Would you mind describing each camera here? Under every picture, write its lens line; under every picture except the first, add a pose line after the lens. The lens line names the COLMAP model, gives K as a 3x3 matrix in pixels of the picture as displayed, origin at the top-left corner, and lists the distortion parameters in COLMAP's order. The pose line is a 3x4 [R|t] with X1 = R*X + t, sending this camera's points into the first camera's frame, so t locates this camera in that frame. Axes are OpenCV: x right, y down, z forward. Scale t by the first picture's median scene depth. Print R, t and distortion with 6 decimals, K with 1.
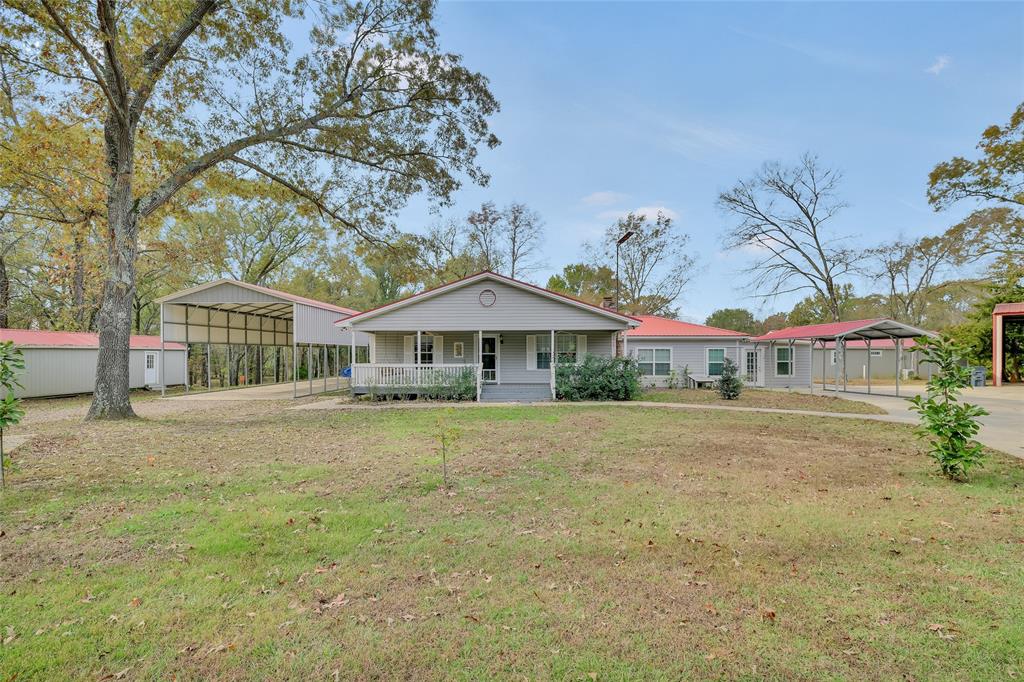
lens RADIAL K [[451.8, 0, 526.3], [0, 451.8, 356.6], [0, 0, 1]] dist [-0.001352, -0.008969]
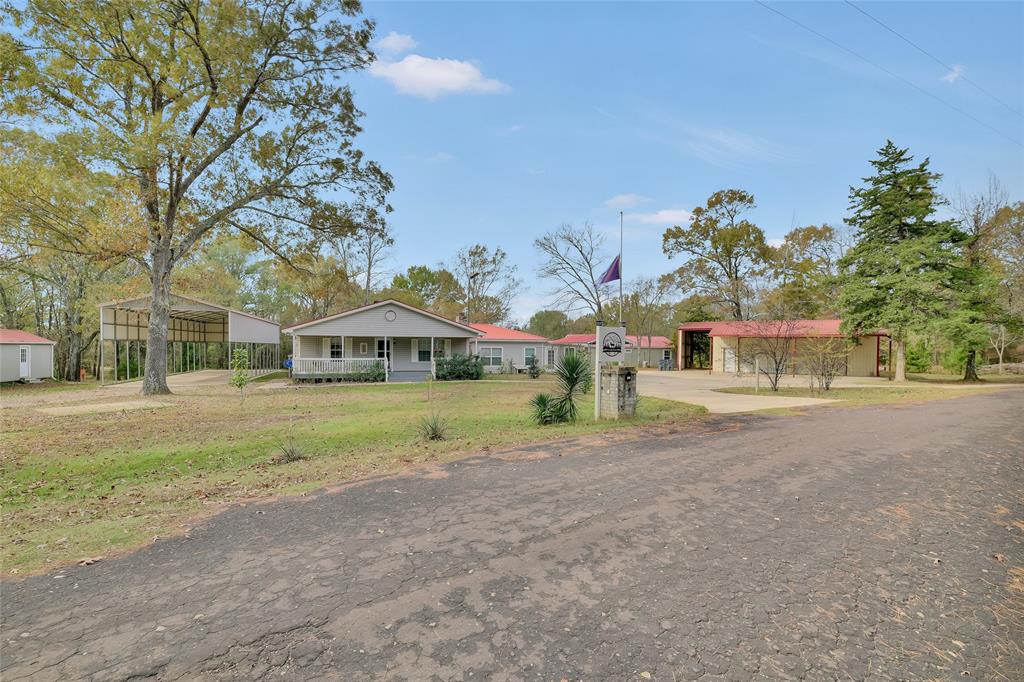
lens RADIAL K [[451.8, 0, 526.3], [0, 451.8, 356.6], [0, 0, 1]] dist [-0.001352, -0.008969]
pose [[0.933780, 0.001053, 0.357846, -0.147654], [-0.006819, 0.999866, 0.014853, -0.011274], [-0.357783, -0.016310, 0.933662, -0.451537]]
